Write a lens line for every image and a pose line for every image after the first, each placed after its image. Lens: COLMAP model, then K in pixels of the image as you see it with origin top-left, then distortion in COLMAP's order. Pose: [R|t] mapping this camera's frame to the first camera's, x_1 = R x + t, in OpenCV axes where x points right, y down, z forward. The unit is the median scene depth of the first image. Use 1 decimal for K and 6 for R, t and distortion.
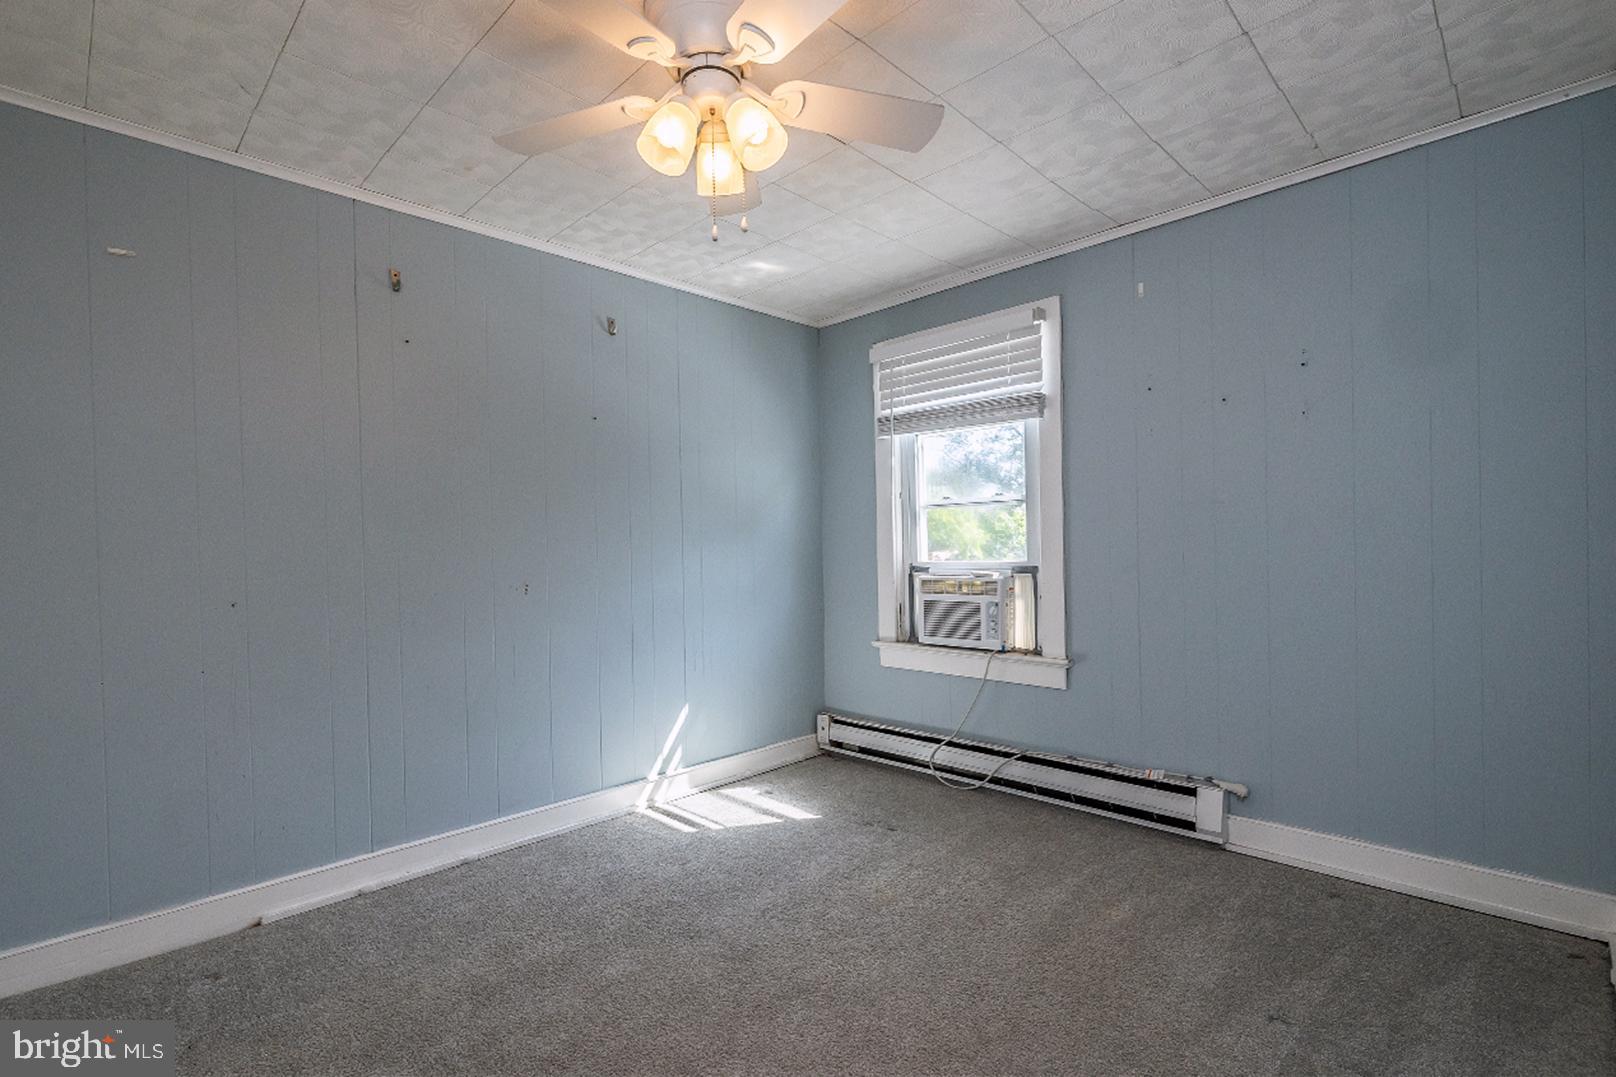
lens RADIAL K [[683.1, 0, 764.1], [0, 683.1, 559.0], [0, 0, 1]] dist [-0.000841, -0.000198]
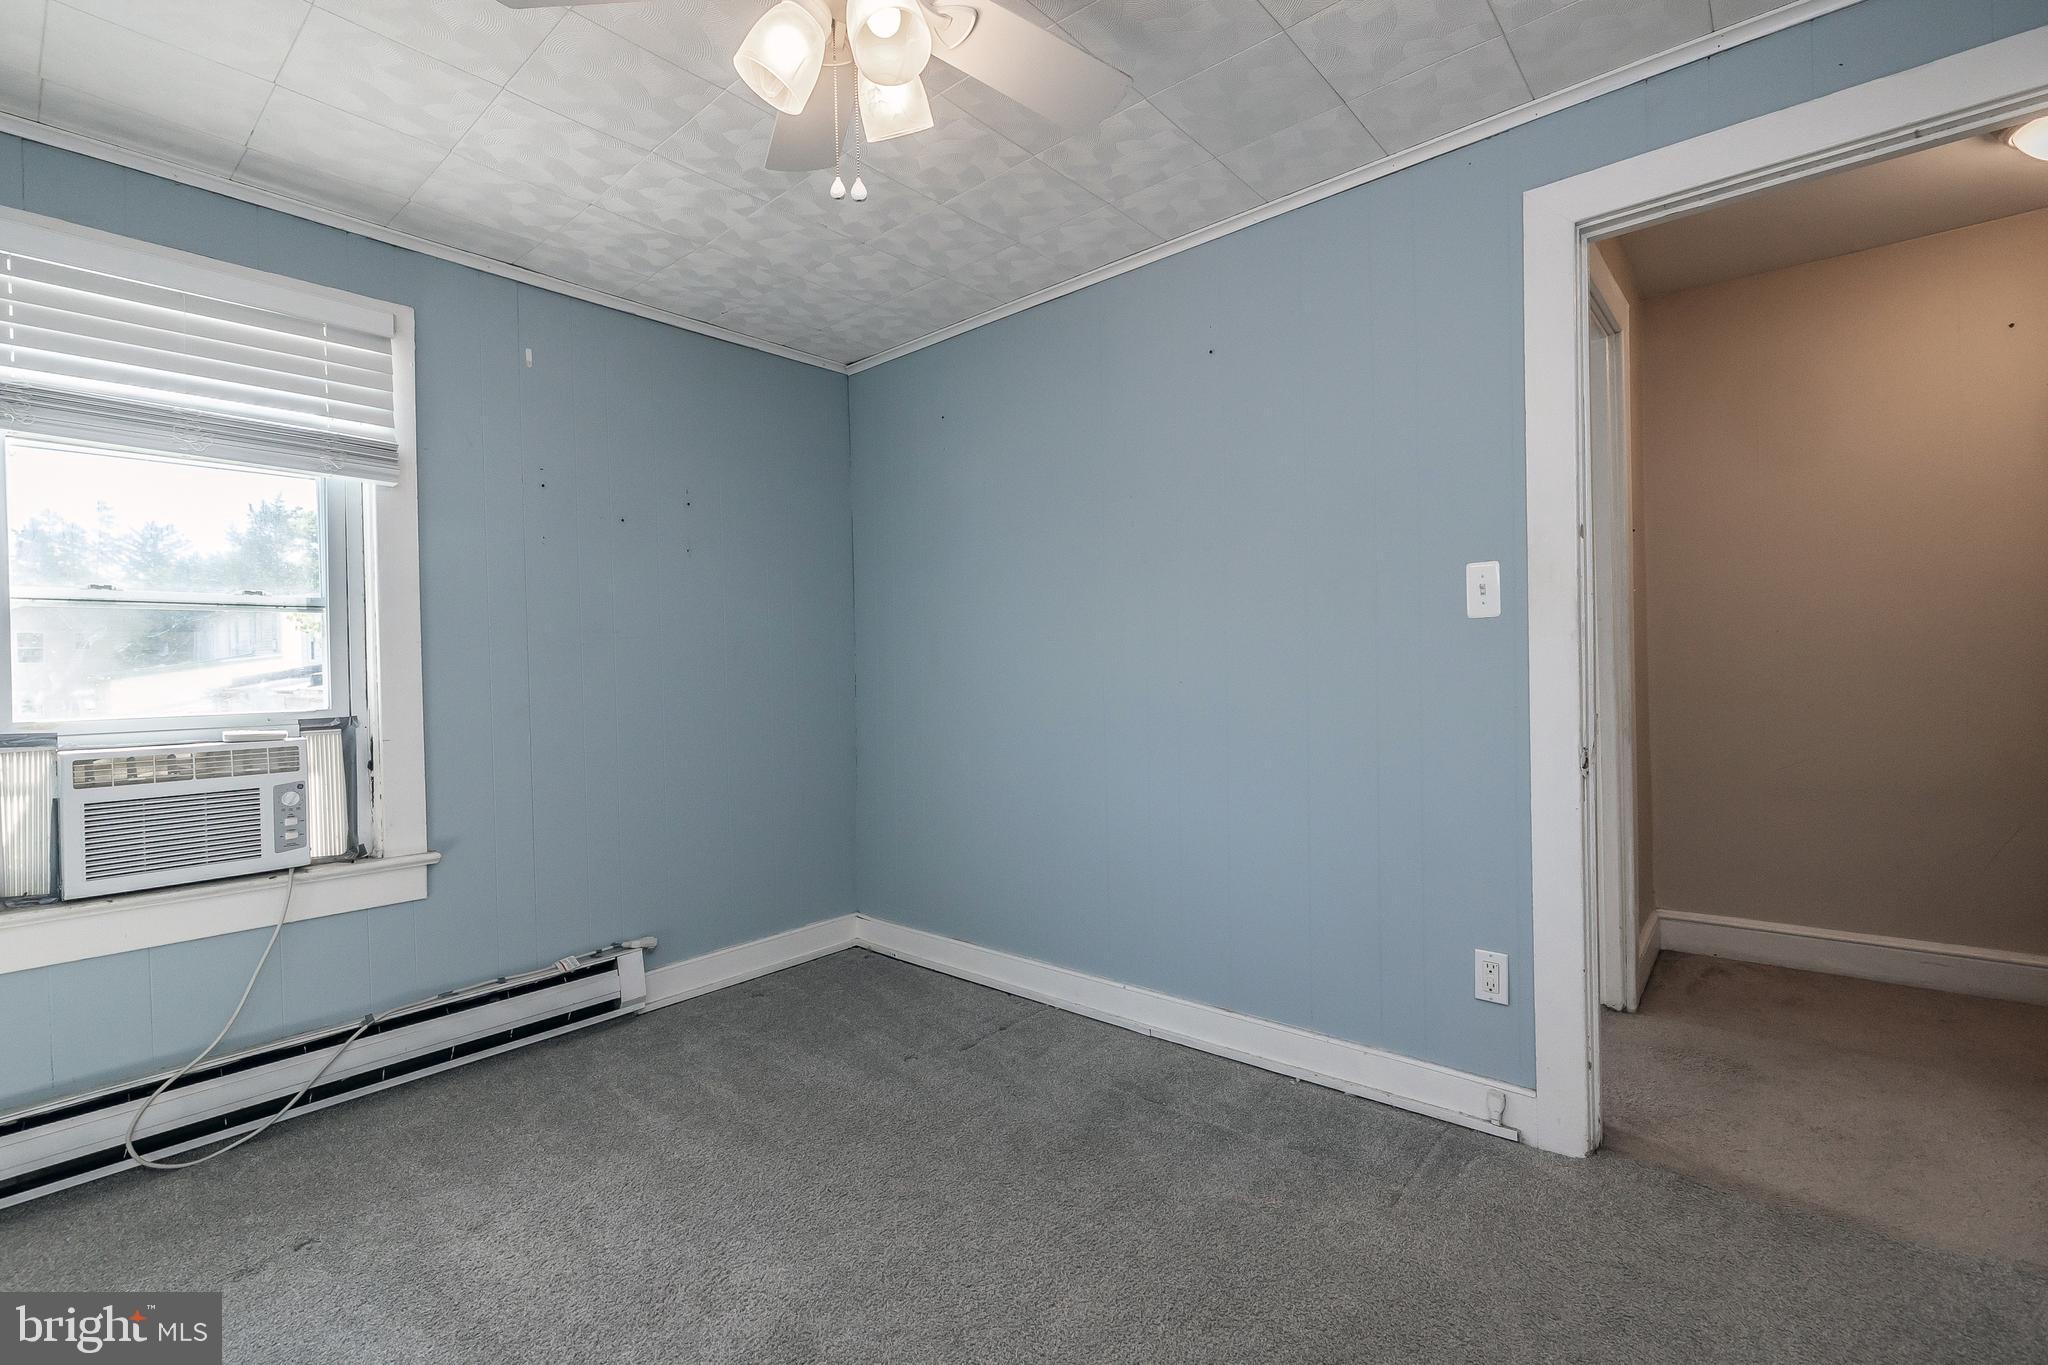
lens RADIAL K [[910.6, 0, 1026.8], [0, 910.6, 670.5], [0, 0, 1]] dist [-0.001097, -0.000247]
pose [[-0.064495, 0.015473, 0.997798, -0.444644], [0.037255, 0.999220, -0.013087, 0.002457], [-0.997222, 0.036329, -0.065021, 0.425238]]
